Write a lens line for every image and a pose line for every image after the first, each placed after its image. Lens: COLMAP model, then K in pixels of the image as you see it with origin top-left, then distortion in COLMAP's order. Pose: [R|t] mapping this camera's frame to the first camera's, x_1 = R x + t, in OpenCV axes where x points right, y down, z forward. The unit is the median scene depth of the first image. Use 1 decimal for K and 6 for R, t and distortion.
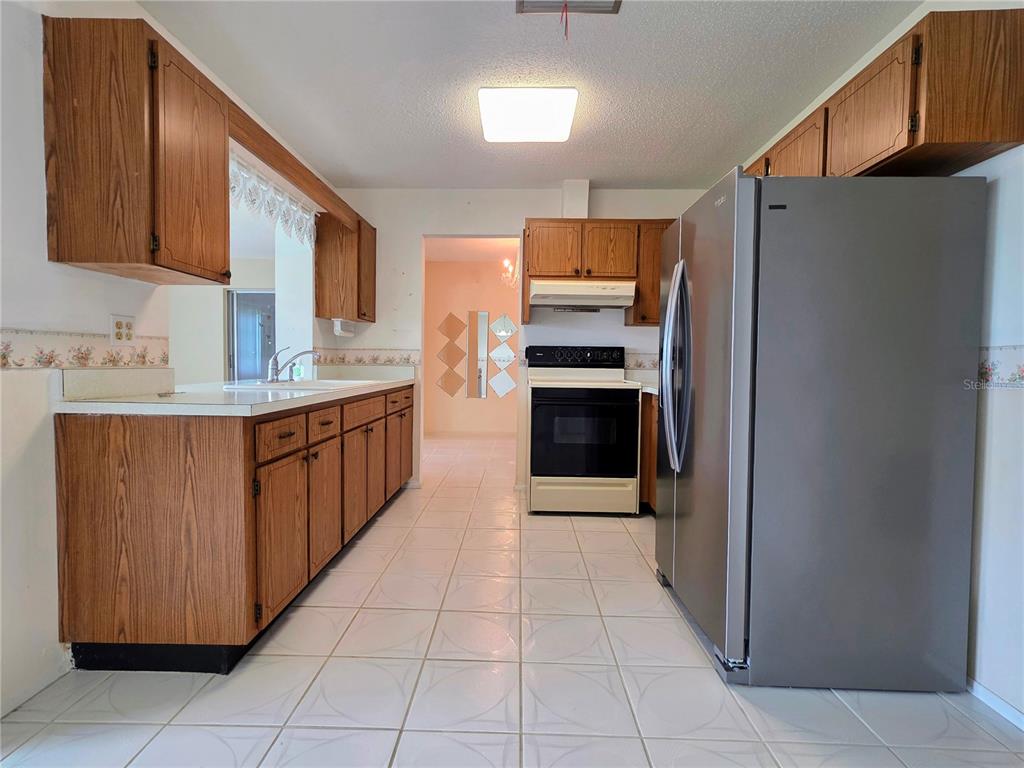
lens RADIAL K [[485.7, 0, 506.4], [0, 485.7, 381.1], [0, 0, 1]] dist [0.010515, 0.001518]
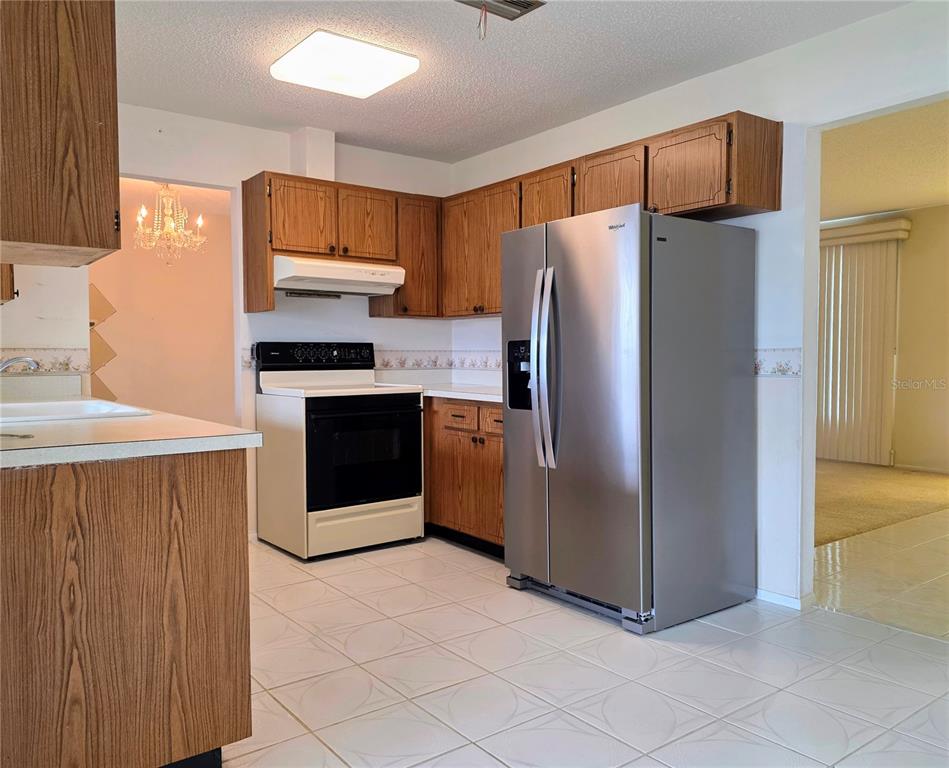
lens RADIAL K [[711.9, 0, 474.5], [0, 711.9, 384.0], [0, 0, 1]] dist [0.108795, -0.089764]
pose [[0.796556, -0.041800, 0.603118, -0.913911], [0.039968, 0.999065, 0.016455, -0.036194], [-0.603242, 0.010998, 0.797482, -0.165273]]
